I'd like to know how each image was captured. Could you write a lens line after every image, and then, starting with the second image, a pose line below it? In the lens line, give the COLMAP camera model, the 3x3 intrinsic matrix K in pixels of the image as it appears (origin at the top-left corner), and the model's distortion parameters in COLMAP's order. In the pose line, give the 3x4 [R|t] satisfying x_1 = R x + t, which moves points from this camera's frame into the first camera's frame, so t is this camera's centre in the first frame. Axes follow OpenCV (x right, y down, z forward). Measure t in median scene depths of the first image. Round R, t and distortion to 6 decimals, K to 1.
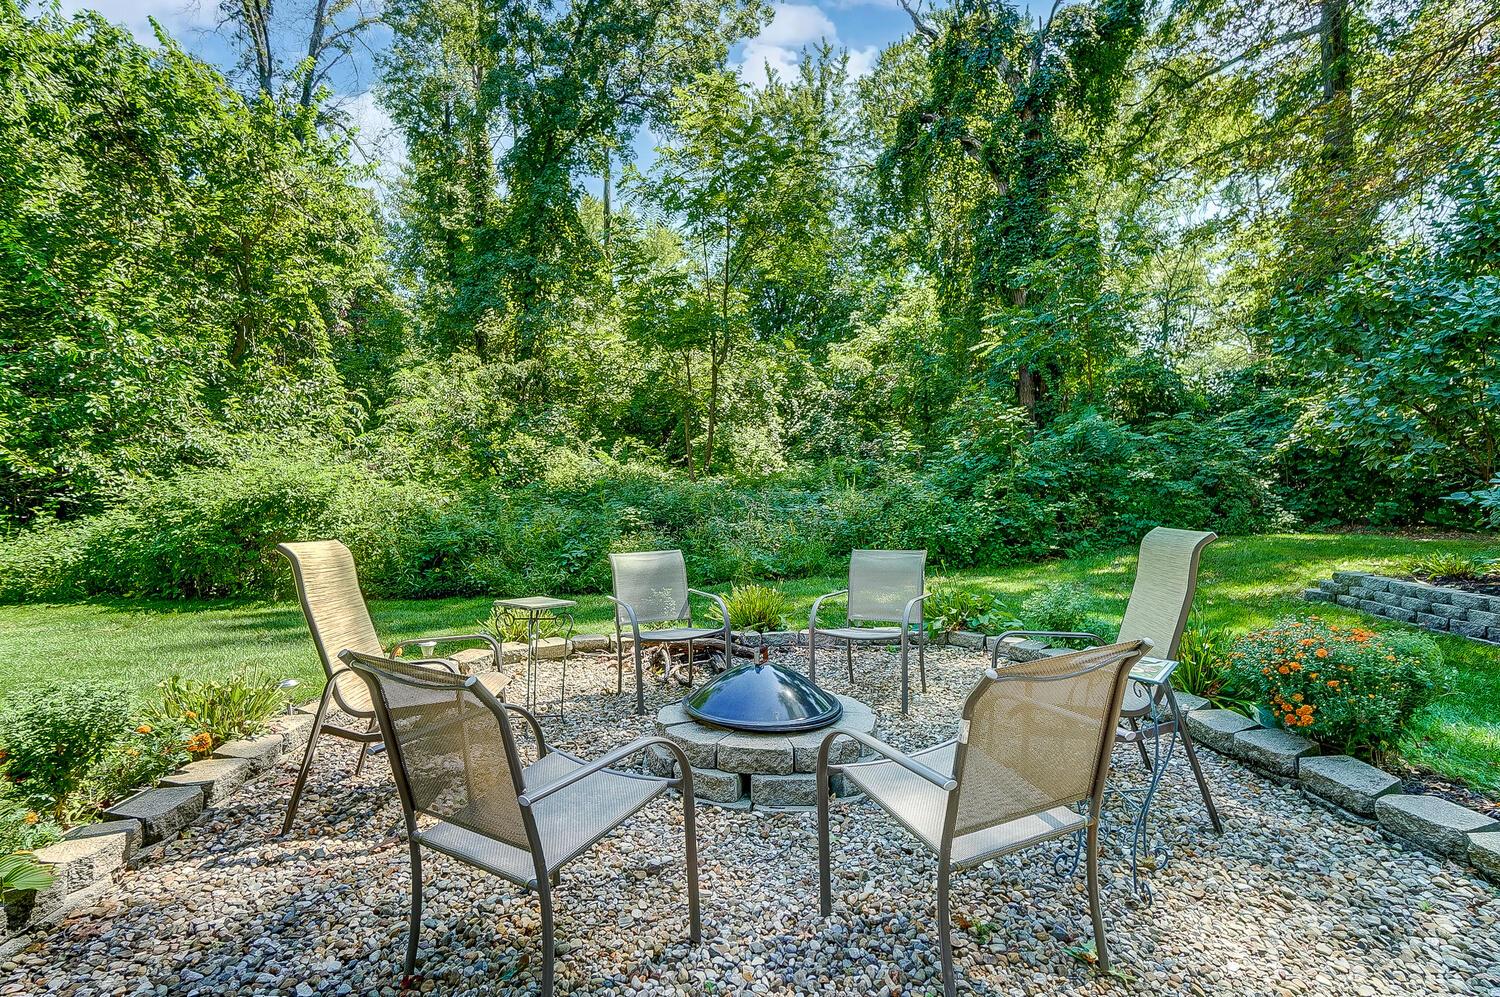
lens RADIAL K [[728.2, 0, 736.3], [0, 728.2, 499.4], [0, 0, 1]] dist [0.000305, 0.016490]
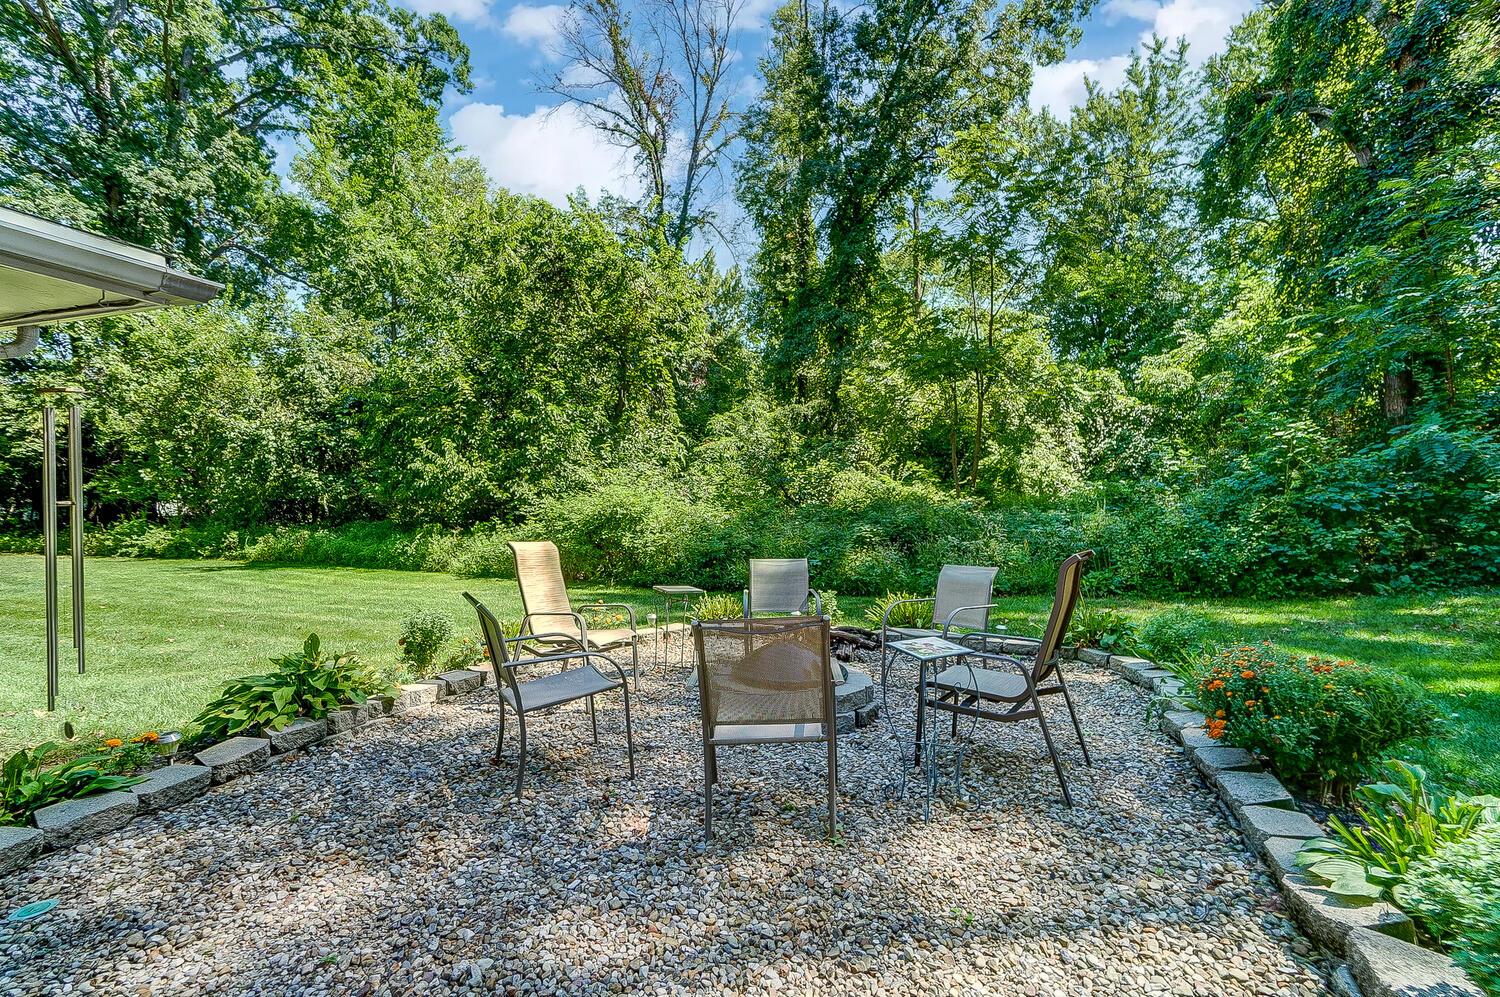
lens RADIAL K [[675.5, 0, 734.5], [0, 675.5, 501.4], [0, 0, 1]] dist [-0.013278, 0.014379]
pose [[0.887219, 0.003080, -0.461337, 0.073507], [-0.013579, 0.999719, -0.019440, -0.001633], [0.461148, 0.023512, 0.887012, -0.025336]]
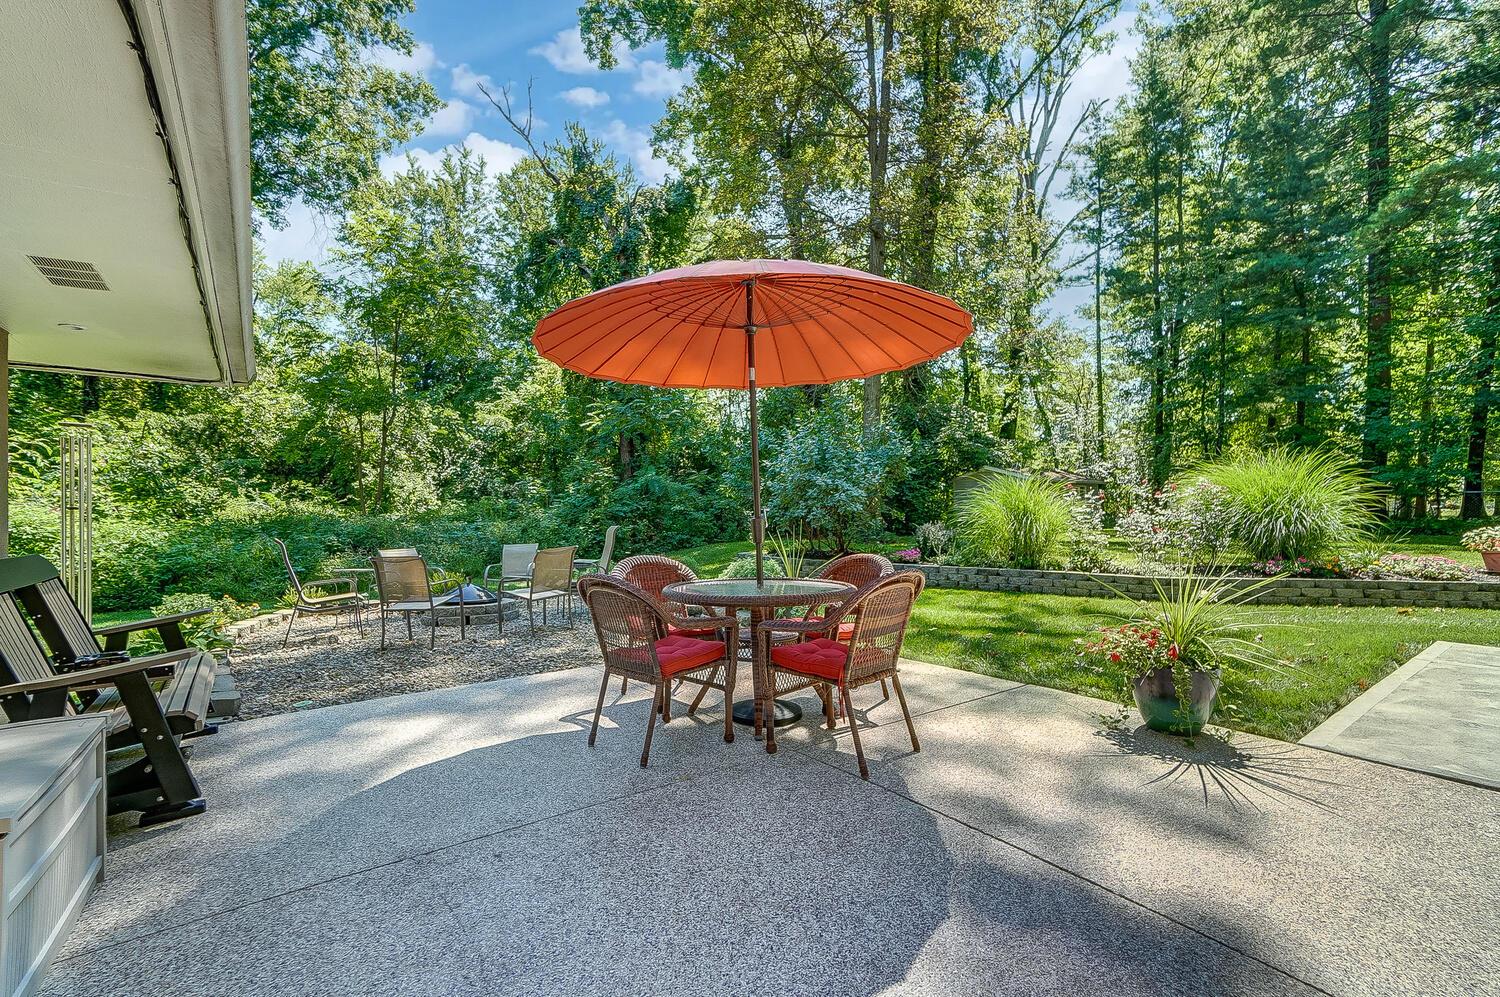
lens RADIAL K [[675.5, 0, 734.5], [0, 675.5, 501.4], [0, 0, 1]] dist [-0.013278, 0.014379]
pose [[0.877591, -0.005505, 0.479378, -0.039719], [0.028314, 0.998784, -0.040364, 0.008452], [-0.478573, 0.048996, 0.876680, -0.217008]]
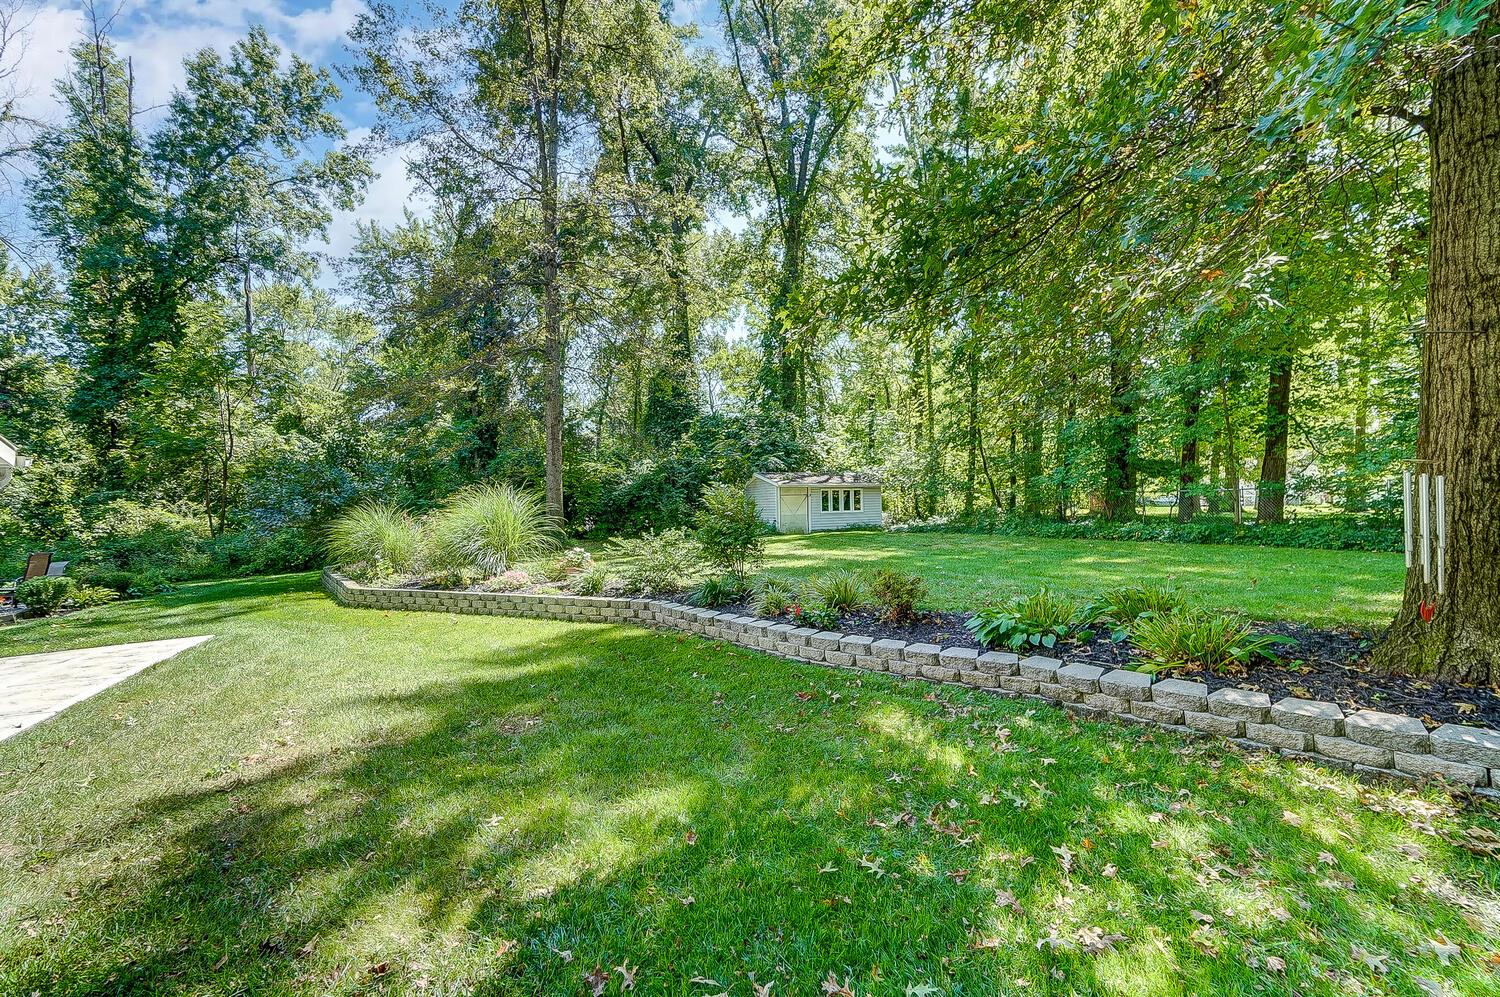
lens RADIAL K [[675.5, 0, 734.5], [0, 675.5, 501.4], [0, 0, 1]] dist [-0.013278, 0.014379]
pose [[0.958969, -0.031595, 0.281745, 0.452276], [0.042491, 0.998563, -0.032647, 0.004598], [-0.280309, 0.043279, 0.958934, -0.568967]]
